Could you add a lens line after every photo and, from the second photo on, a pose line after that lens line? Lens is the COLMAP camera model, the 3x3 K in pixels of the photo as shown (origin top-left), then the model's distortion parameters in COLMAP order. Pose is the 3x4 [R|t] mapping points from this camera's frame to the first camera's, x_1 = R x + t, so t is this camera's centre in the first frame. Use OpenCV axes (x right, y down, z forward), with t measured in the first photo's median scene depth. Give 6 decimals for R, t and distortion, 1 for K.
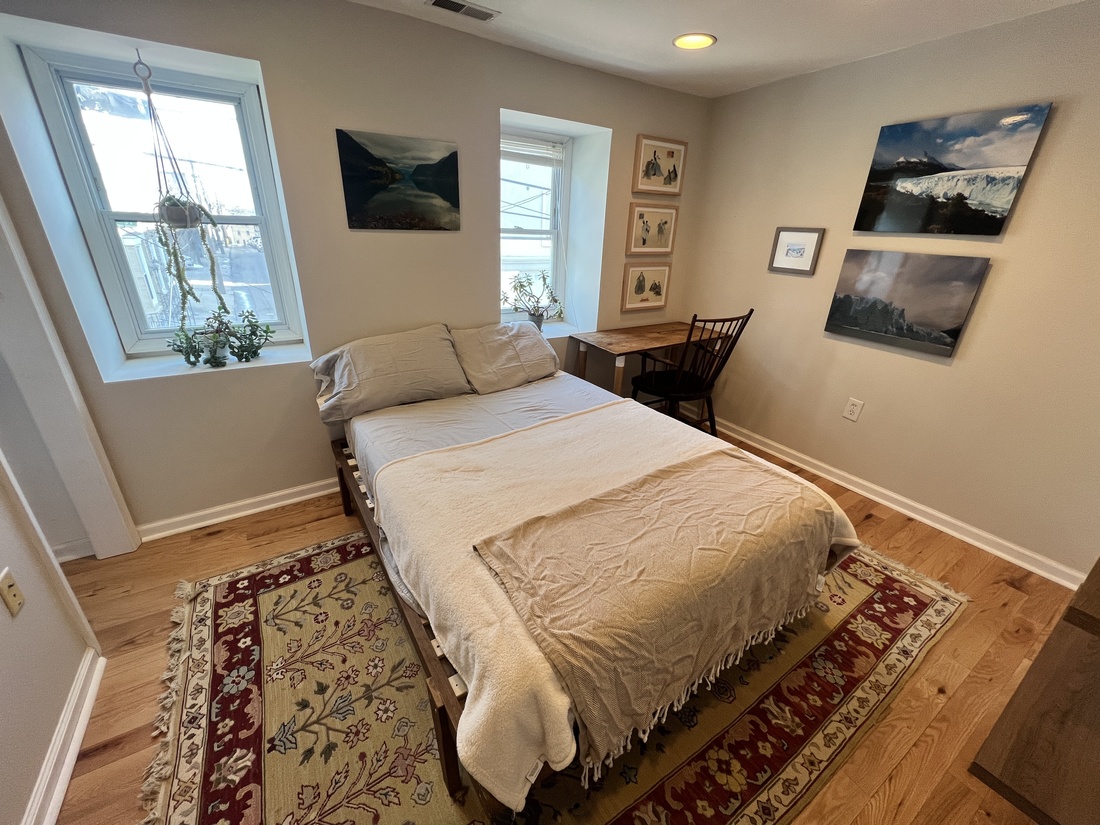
lens RADIAL K [[443.8, 0, 551.9], [0, 443.8, 412.8], [0, 0, 1]] dist [0.000198, 0.000033]
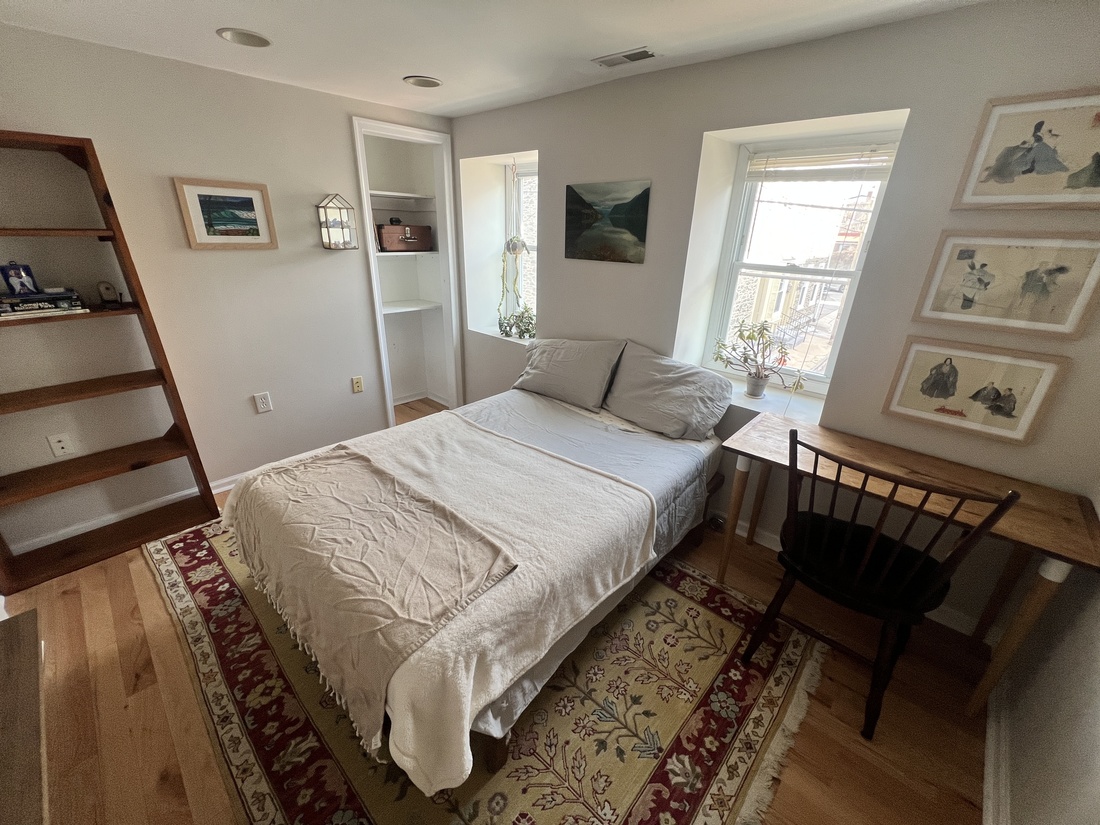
lens RADIAL K [[443.1, 0, 551.4], [0, 443.1, 413.7], [0, 0, 1]] dist [-0.004004, 0.000495]
pose [[0.252500, 0.346738, -0.903336, 0.869364], [-0.395654, 0.888970, 0.230630, -0.290223], [0.883007, 0.299175, 0.361653, 0.624766]]
